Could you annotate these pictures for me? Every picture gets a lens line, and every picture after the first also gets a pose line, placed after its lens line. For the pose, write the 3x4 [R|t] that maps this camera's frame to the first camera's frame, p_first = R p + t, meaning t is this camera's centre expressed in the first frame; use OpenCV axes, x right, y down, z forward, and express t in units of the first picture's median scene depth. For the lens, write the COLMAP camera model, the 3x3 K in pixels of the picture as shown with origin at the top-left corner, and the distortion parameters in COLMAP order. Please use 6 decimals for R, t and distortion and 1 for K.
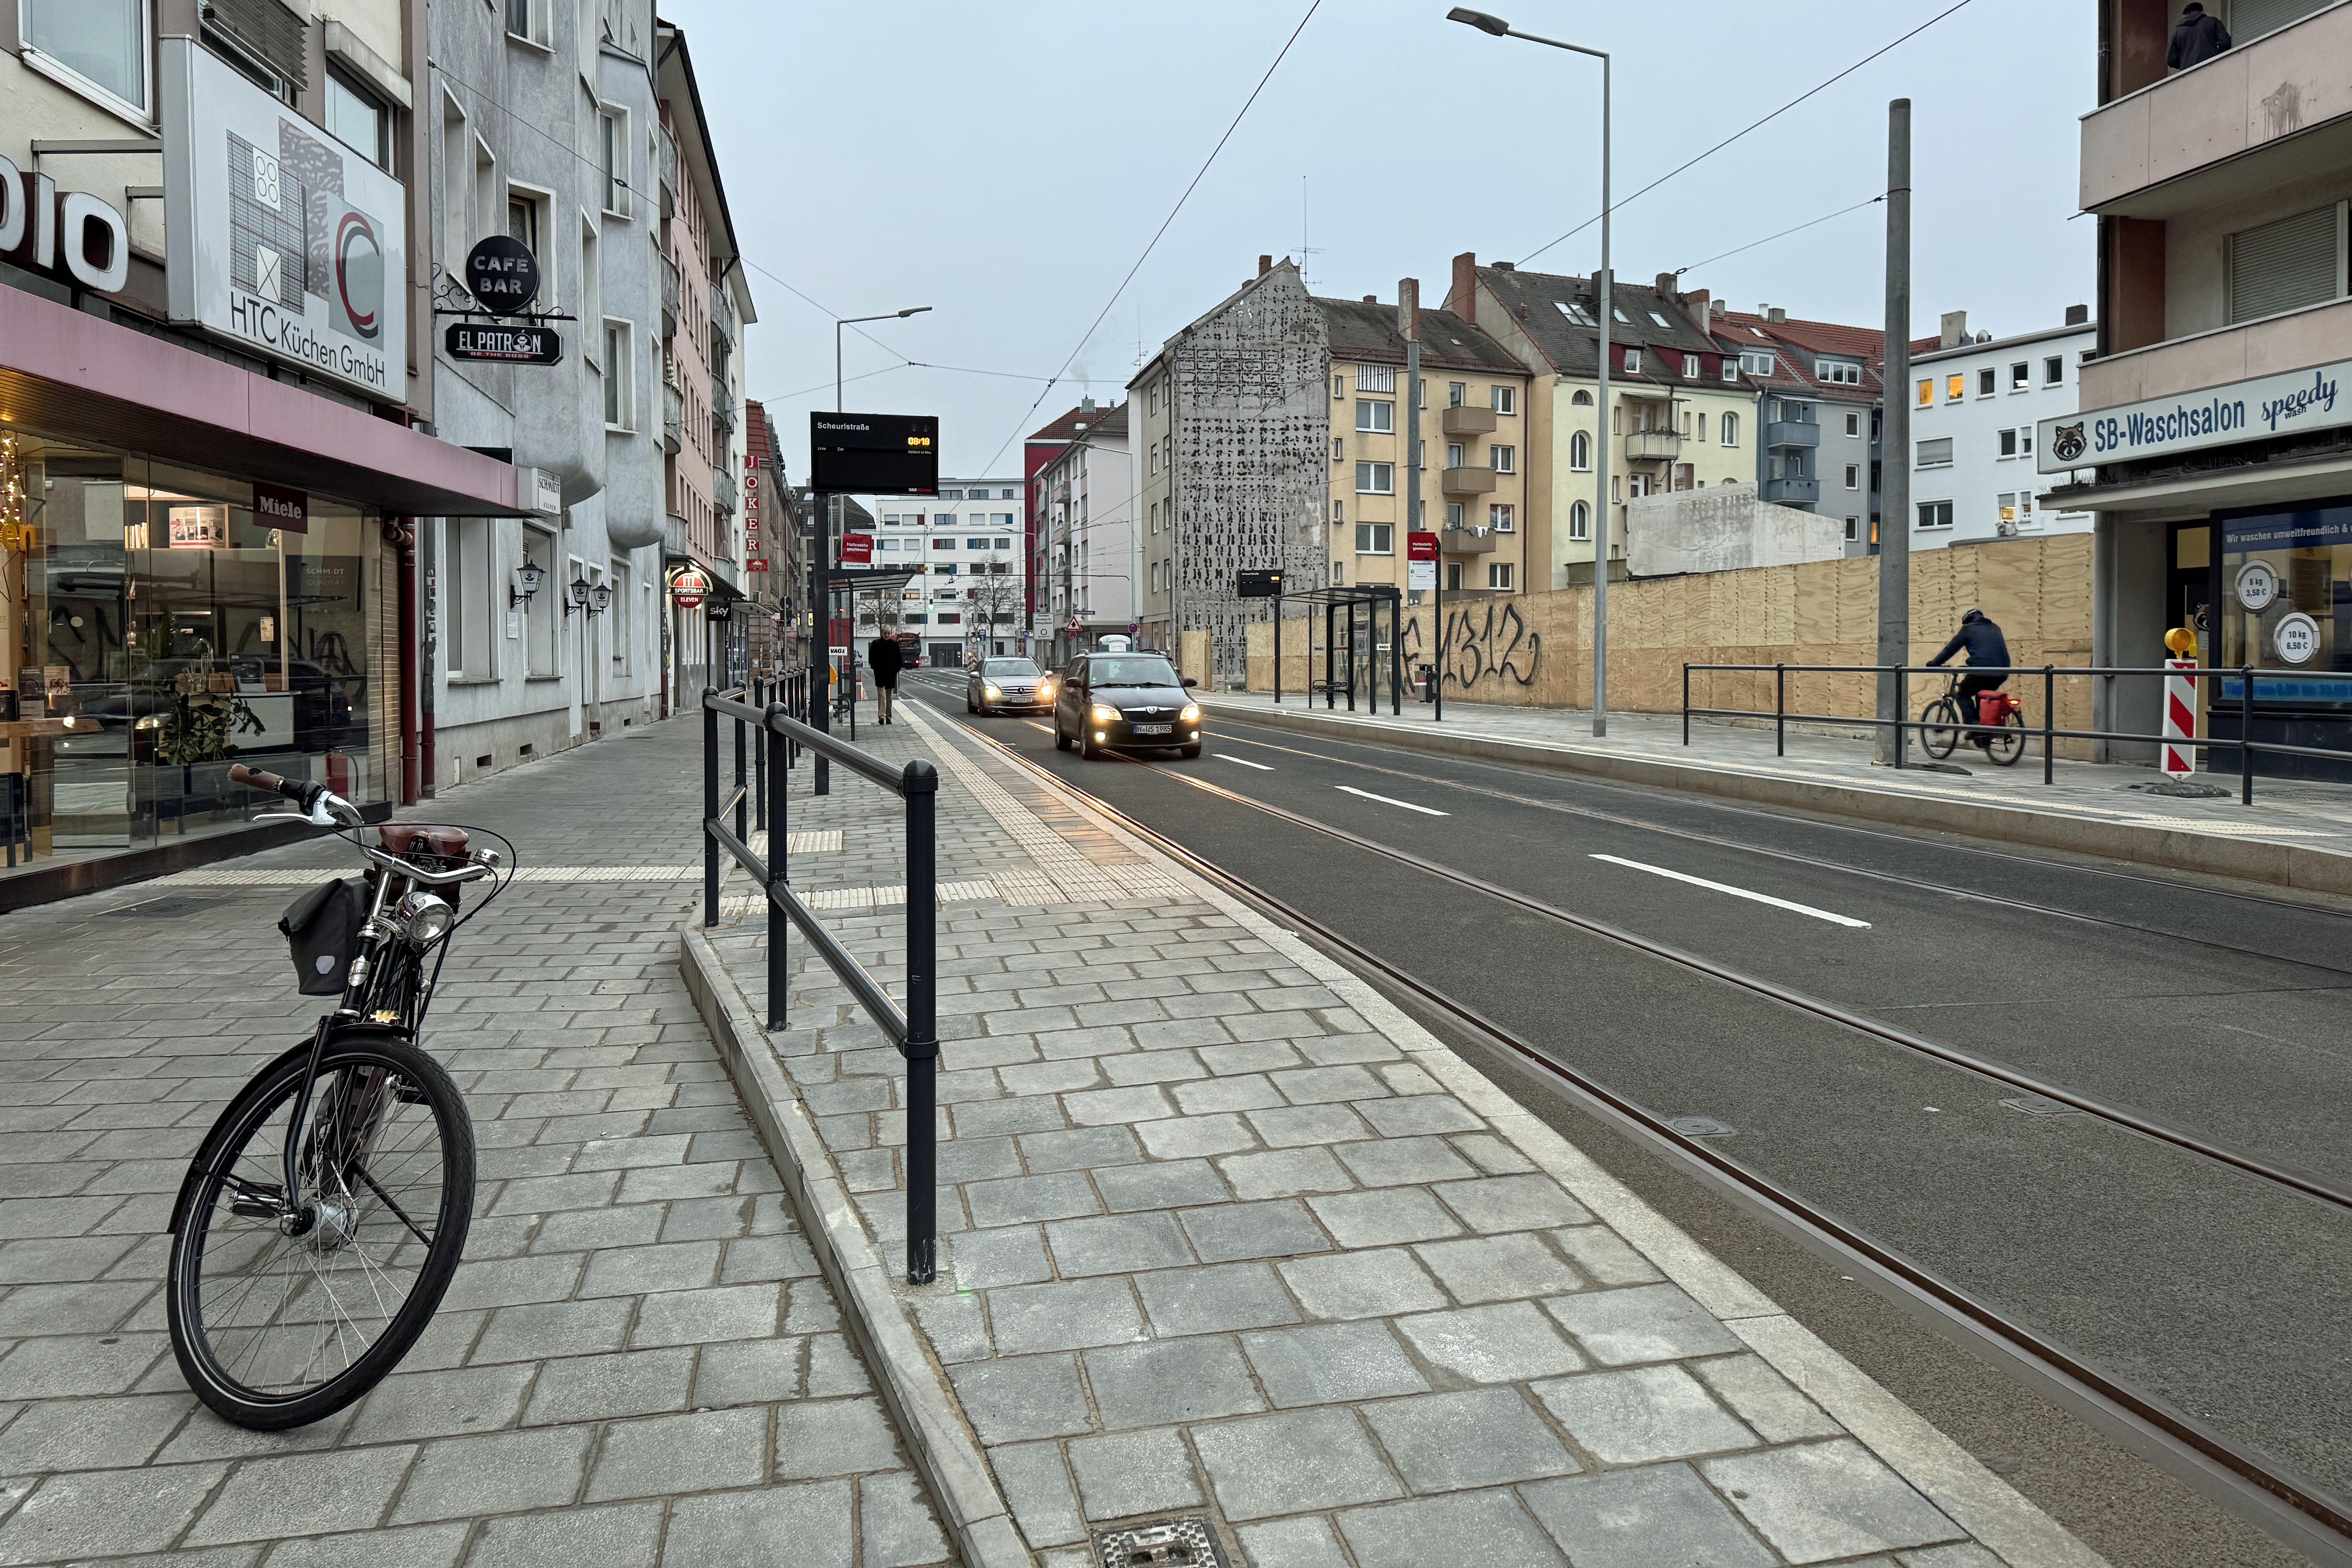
lens RADIAL K [[1602.5, 0, 1179.9], [0, 1602.5, 703.0], [0, 0, 1]] dist [0.030309, -0.199272]
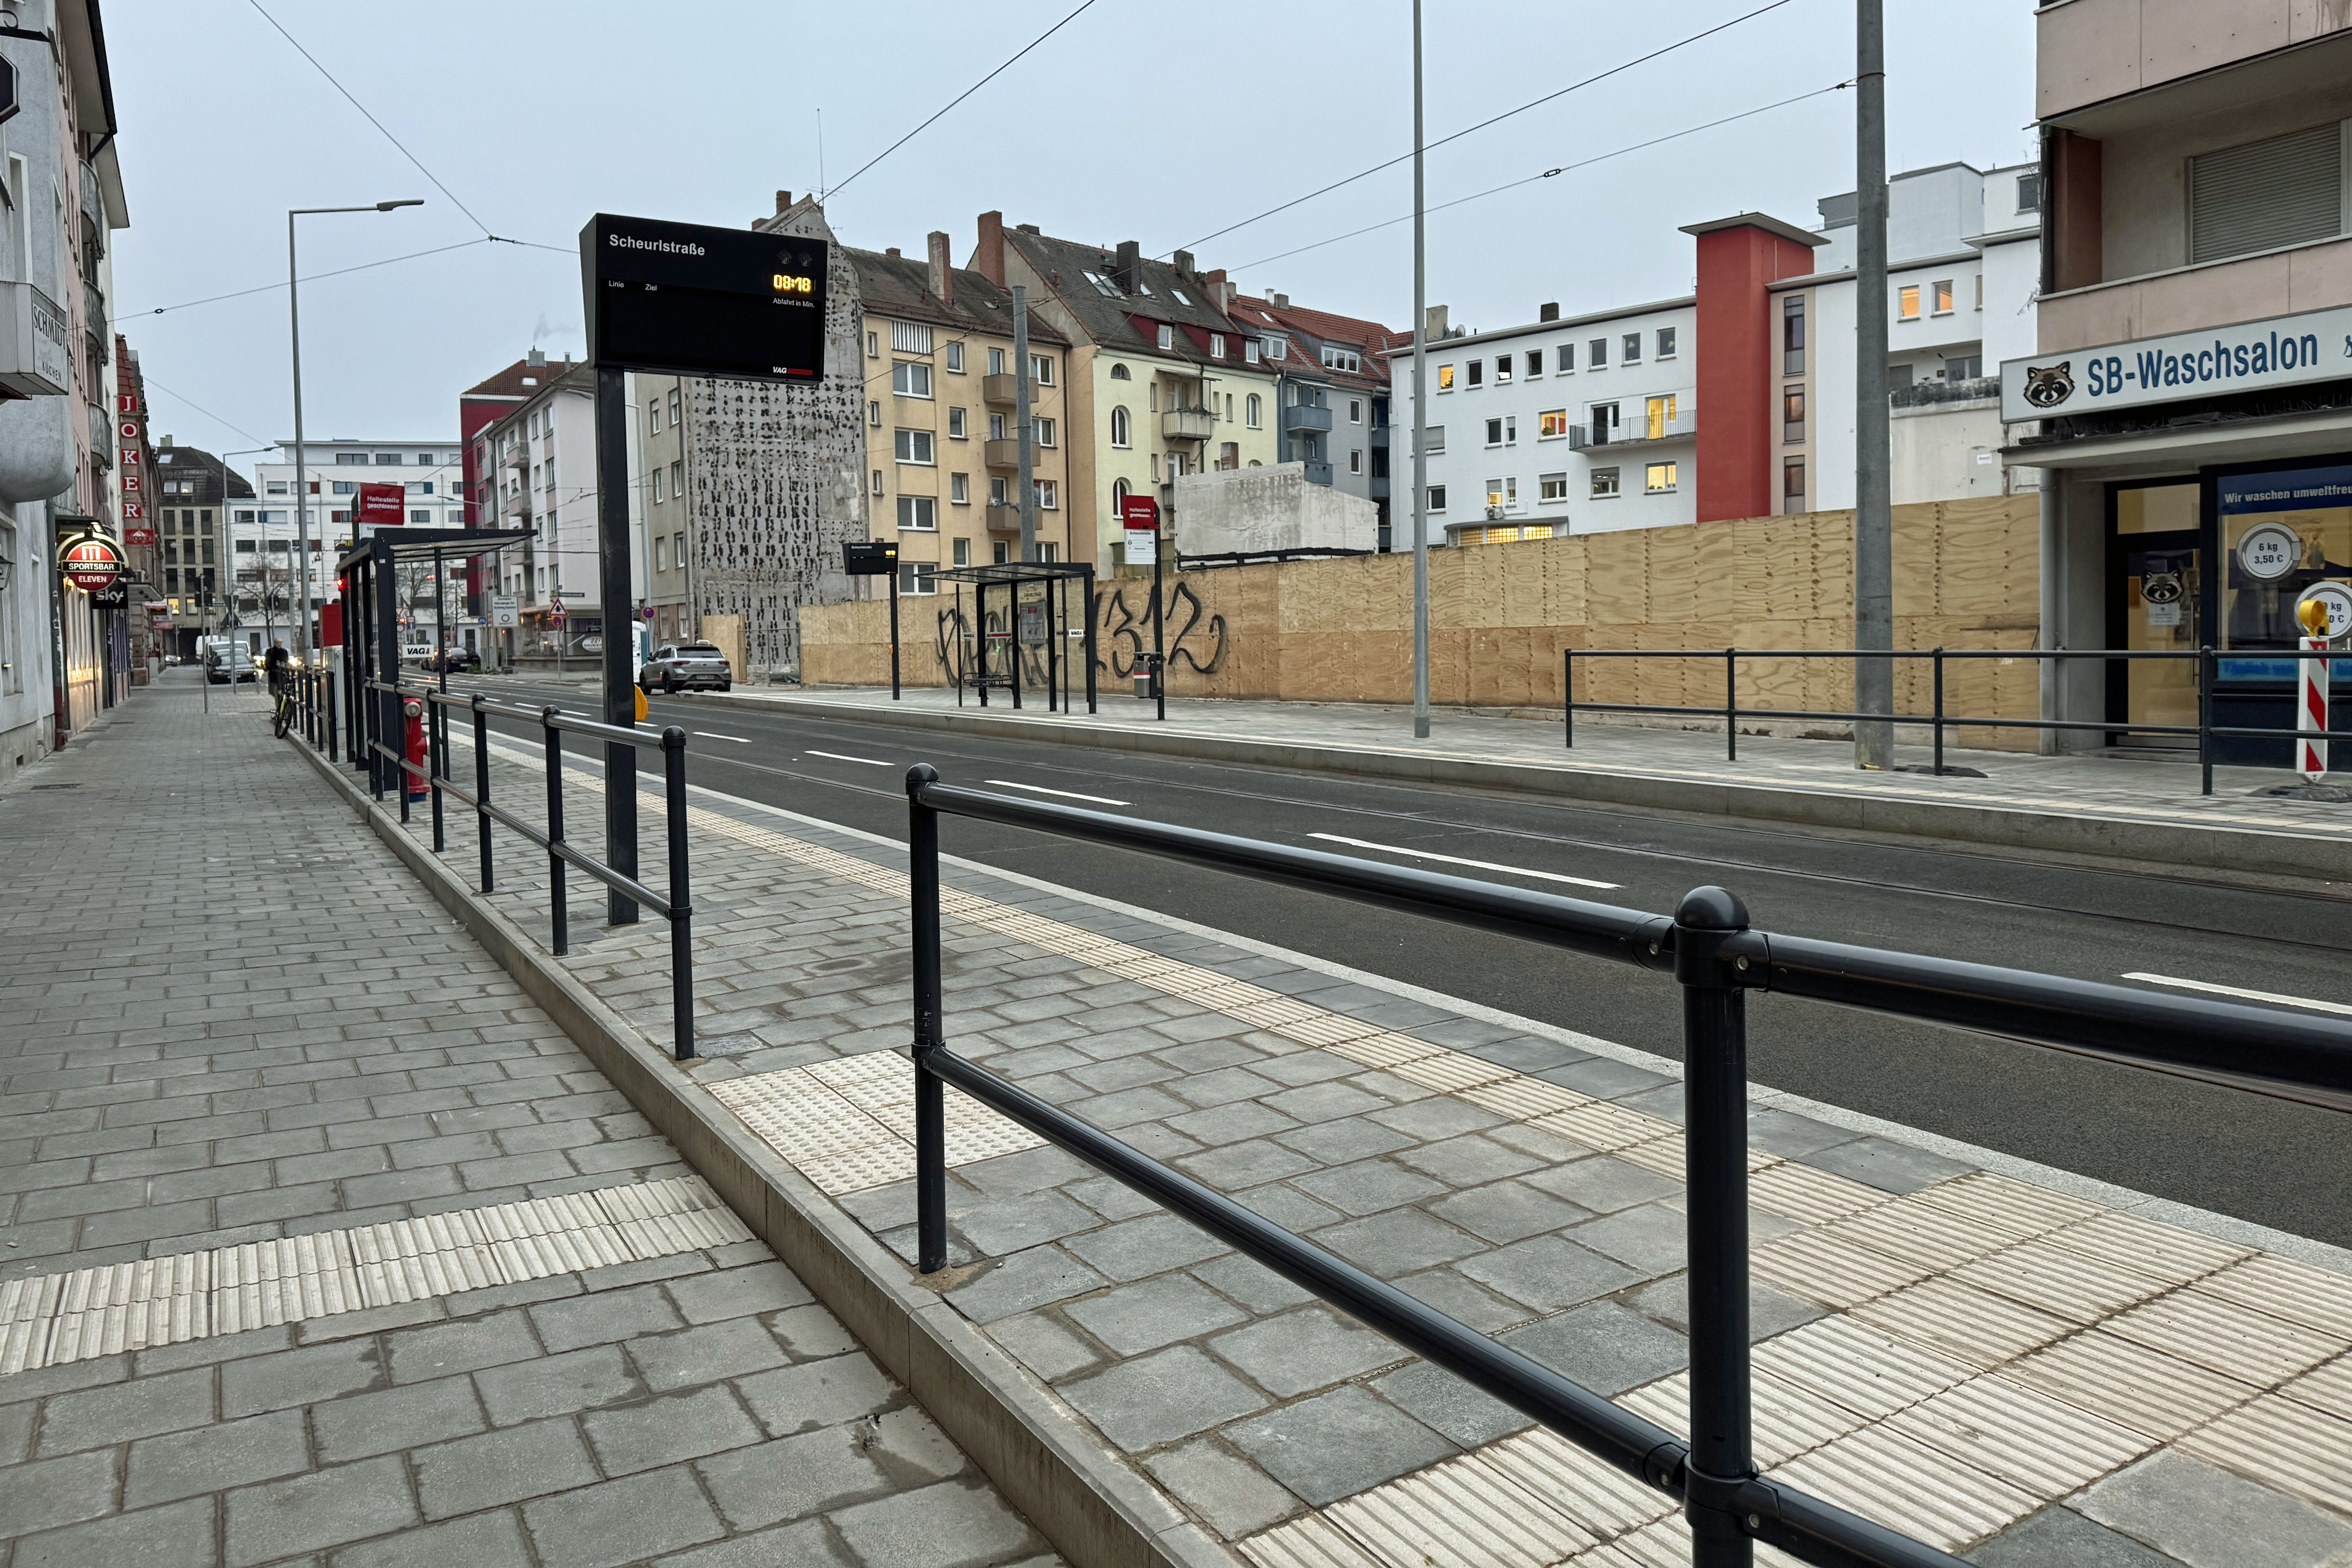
lens RADIAL K [[1595.7, 0, 1239.0], [0, 1595.7, 700.7], [0, 0, 1]] dist [0.091792, -0.199597]
pose [[0.933337, -0.027911, 0.357915, -0.038620], [0.024479, 0.999601, 0.014117, -0.003803], [-0.358166, -0.004414, 0.933647, 0.077462]]
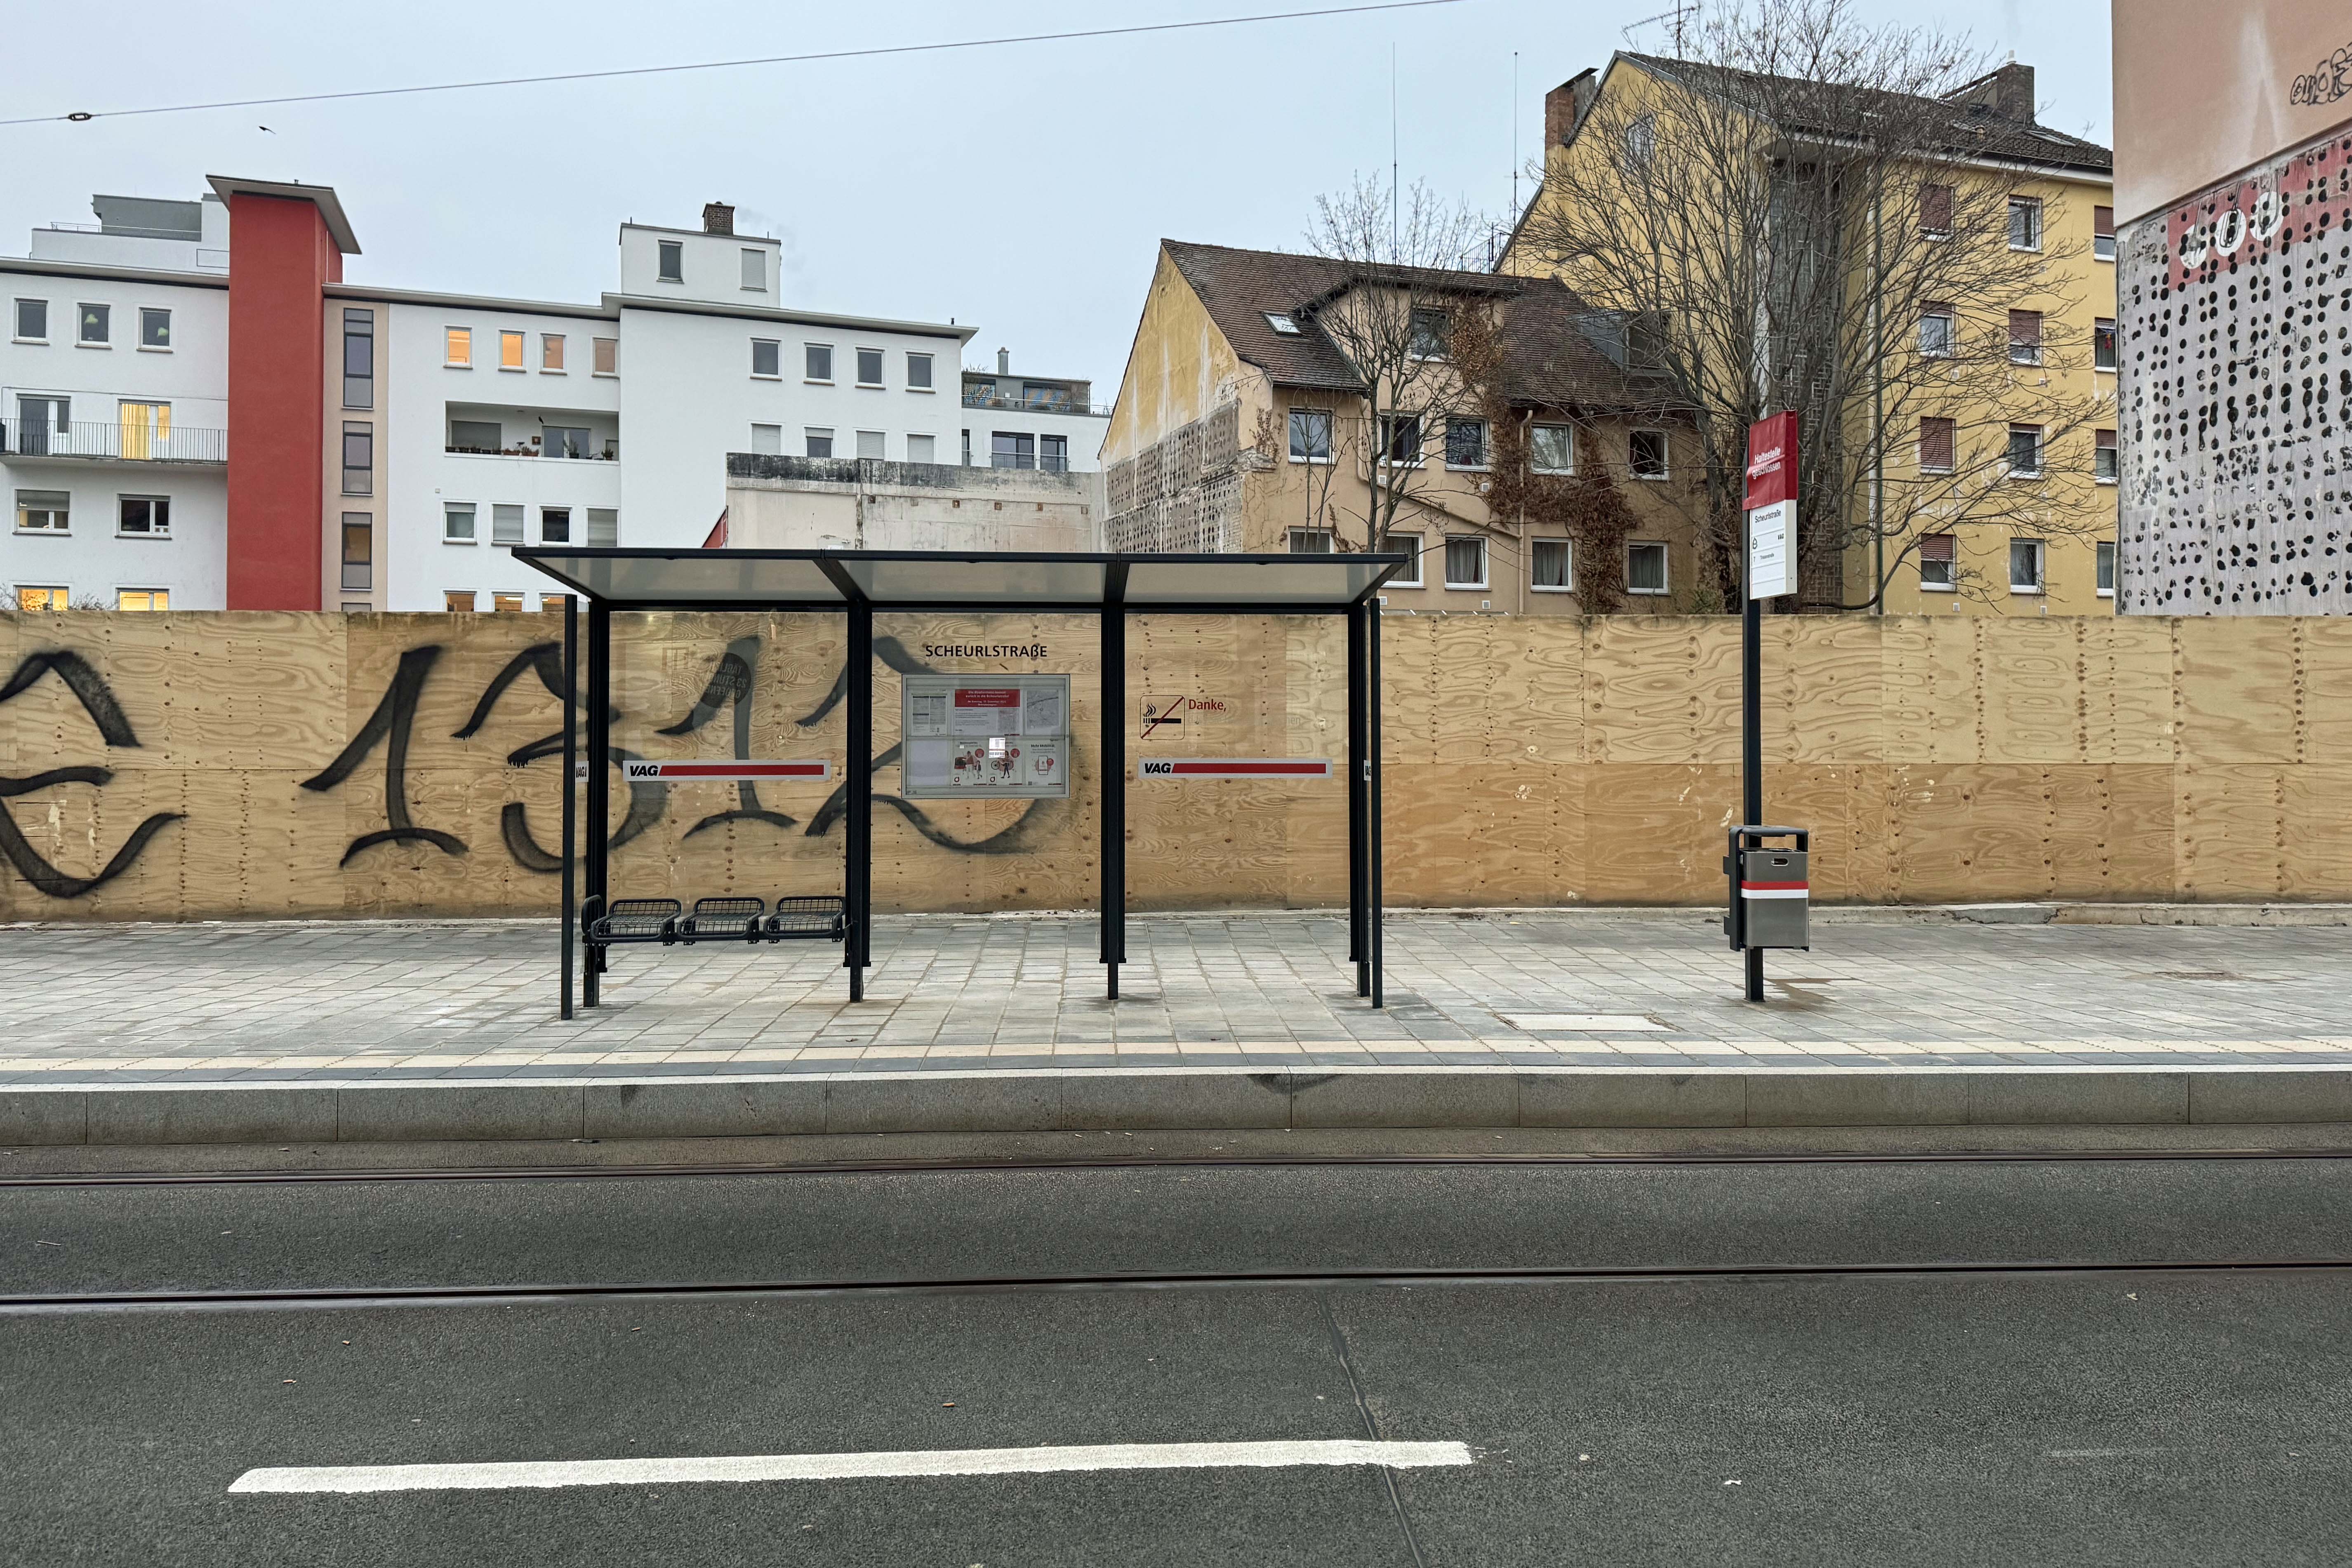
lens RADIAL K [[1602.1, 0, 1176.1], [0, 1602.1, 720.0], [0, 0, 1]] dist [0.027375, -0.001243]
pose [[0.144738, 0.007727, 0.989440, -0.071155], [0.021597, 0.999707, -0.010966, -0.017207], [-0.989234, 0.022956, 0.144529, 0.413408]]
